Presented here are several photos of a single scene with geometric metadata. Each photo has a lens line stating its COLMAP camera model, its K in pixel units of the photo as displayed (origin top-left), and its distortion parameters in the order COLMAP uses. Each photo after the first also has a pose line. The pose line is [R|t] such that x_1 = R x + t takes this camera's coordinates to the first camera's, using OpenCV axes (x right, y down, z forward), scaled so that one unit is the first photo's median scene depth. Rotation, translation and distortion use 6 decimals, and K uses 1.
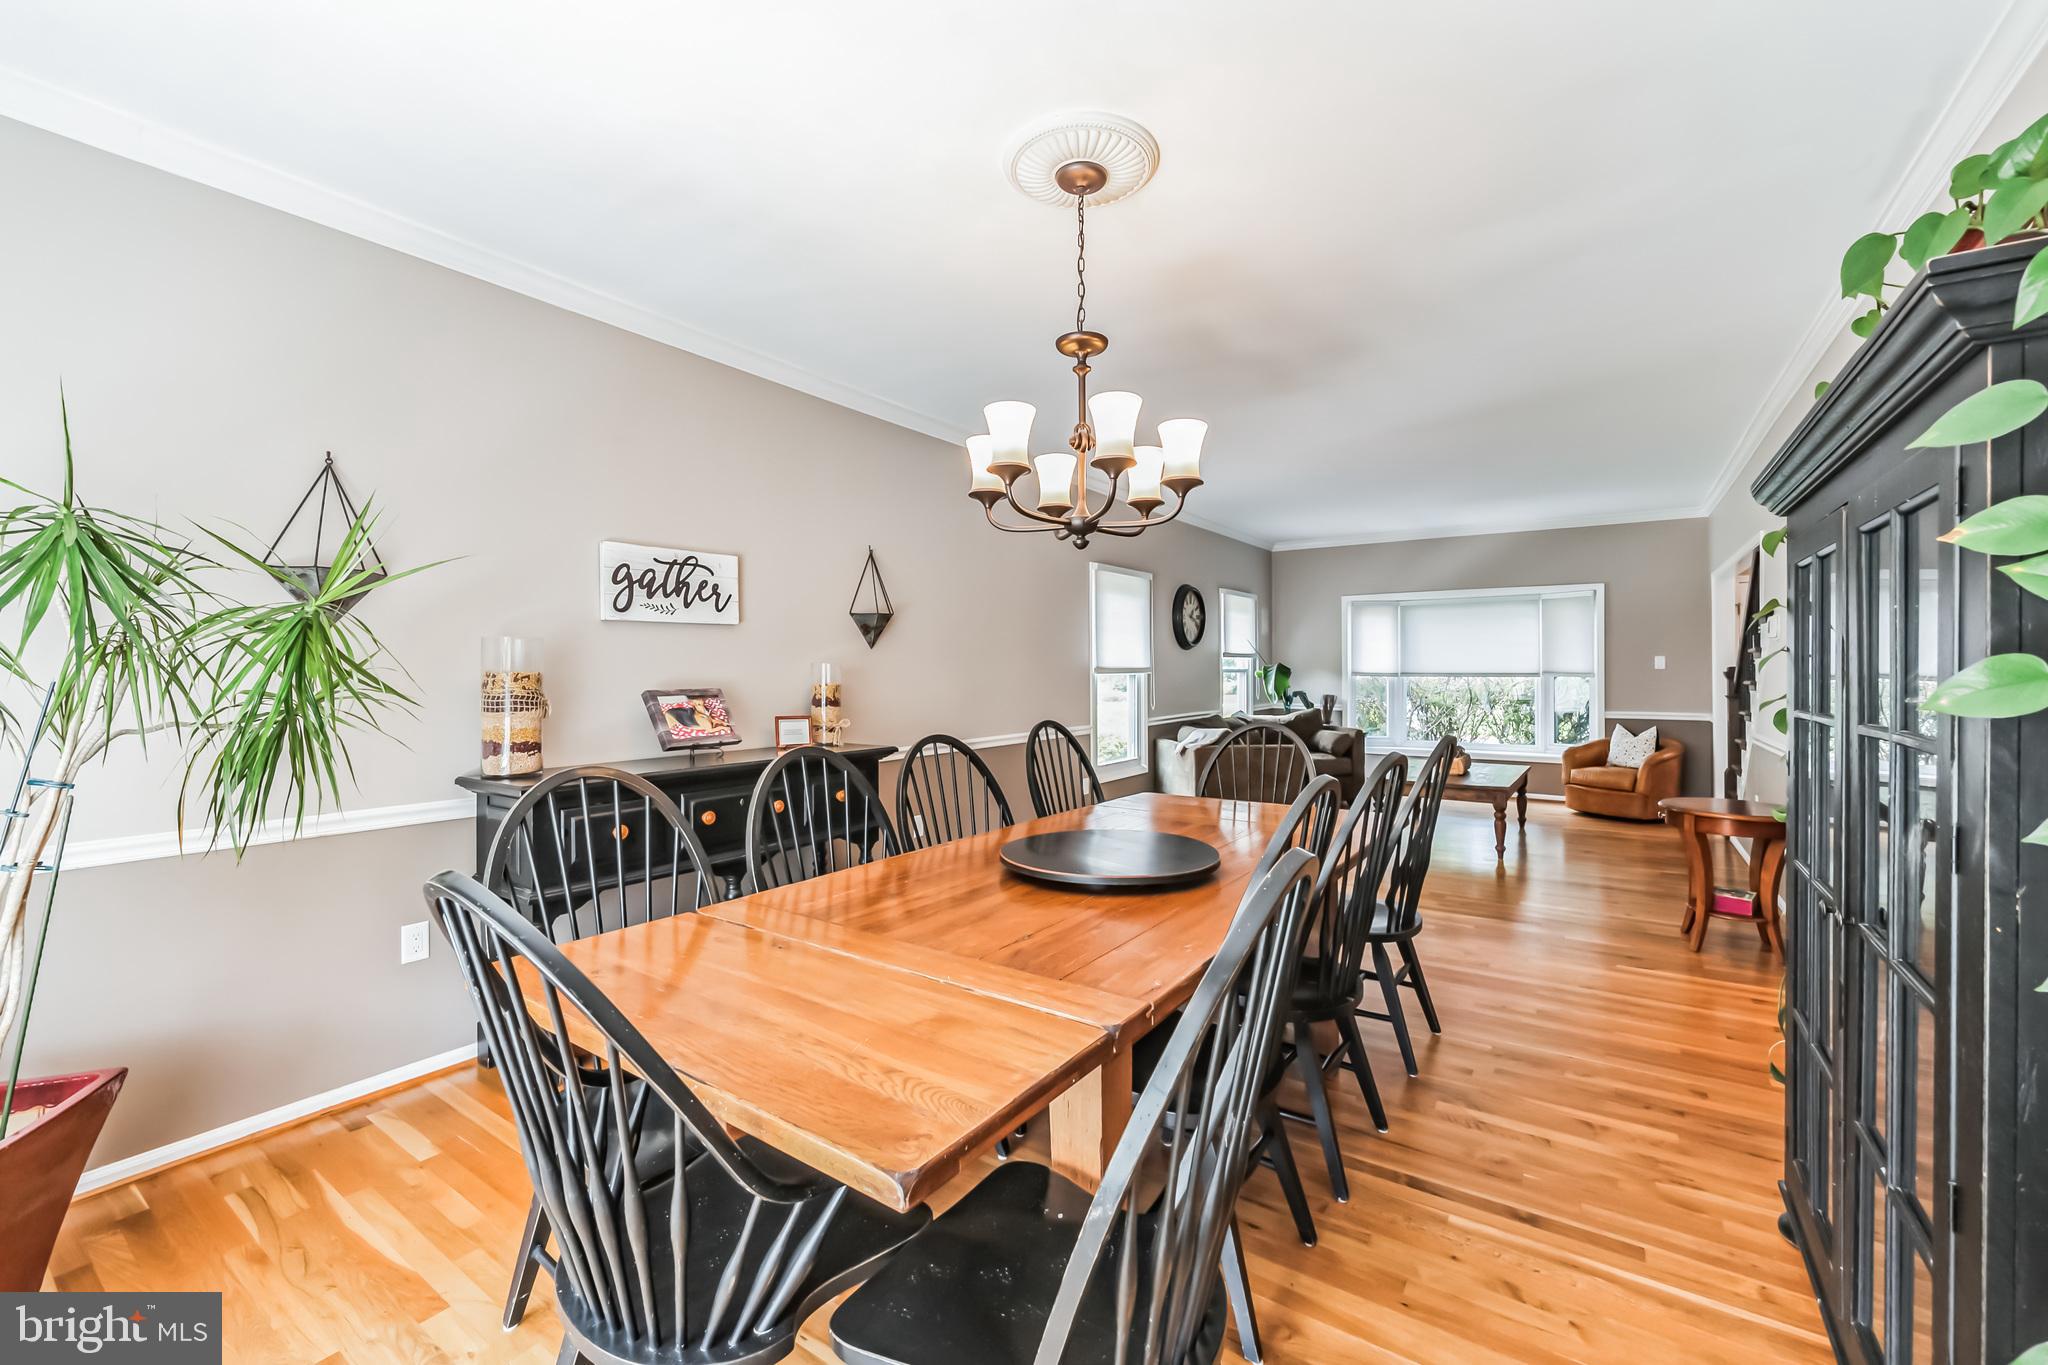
lens RADIAL K [[829.0, 0, 1036.7], [0, 829.0, 666.3], [0, 0, 1]] dist [-0.001133, 0.000882]
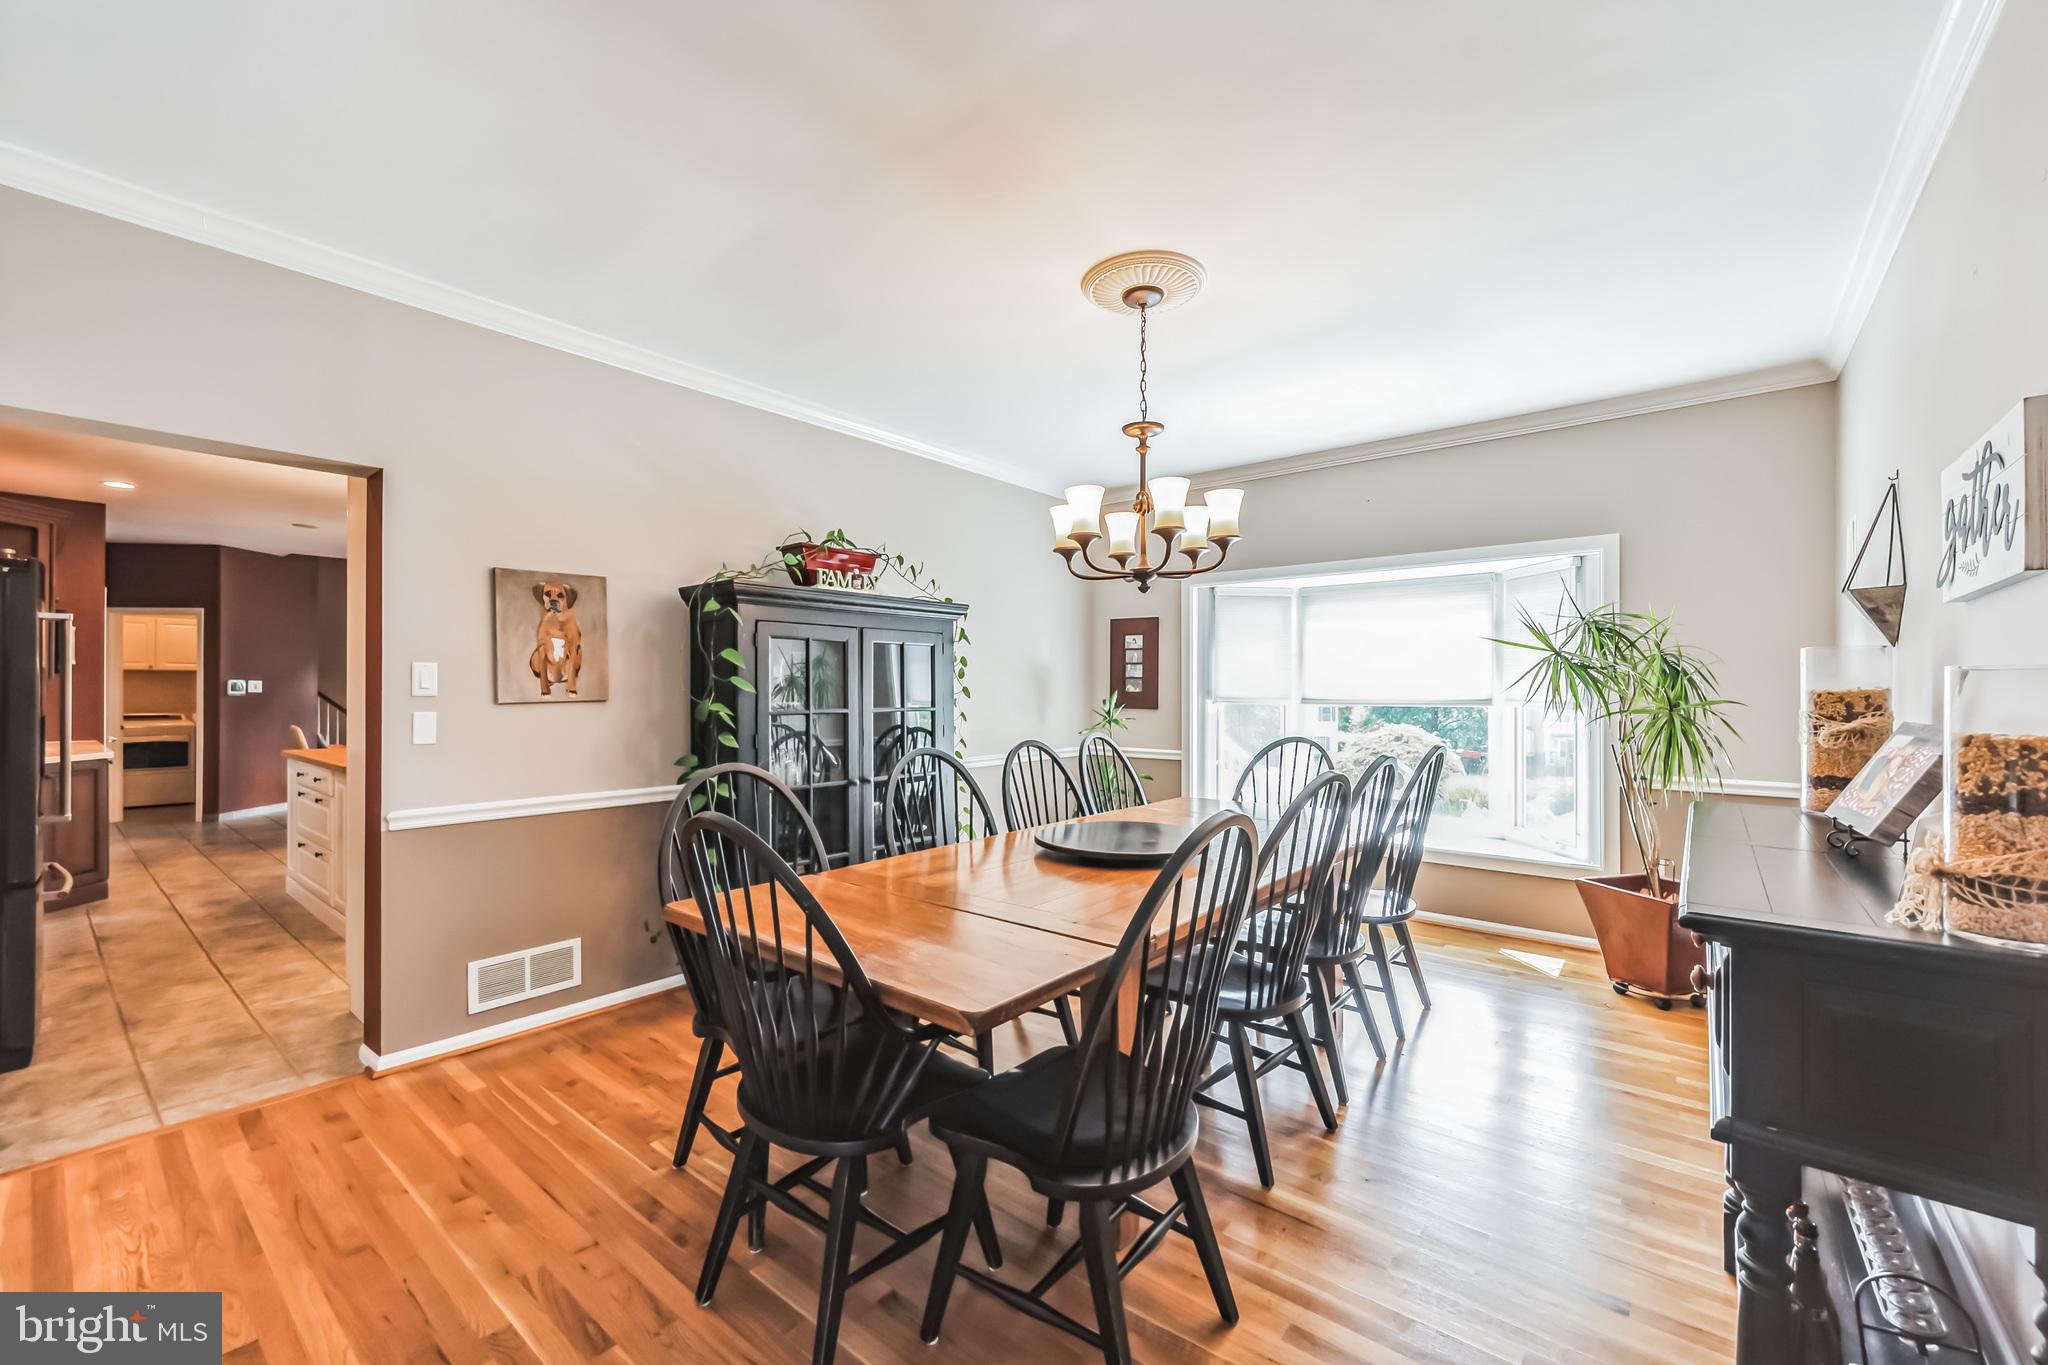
lens RADIAL K [[829.0, 0, 1034.8], [0, 829.0, 690.0], [0, 0, 1]] dist [-0.001133, 0.000882]
pose [[-0.996101, 0.003907, 0.088136, 0.037231], [0.003682, 0.999990, -0.002712, 0.002699], [-0.088145, -0.002377, -0.996105, 0.708949]]
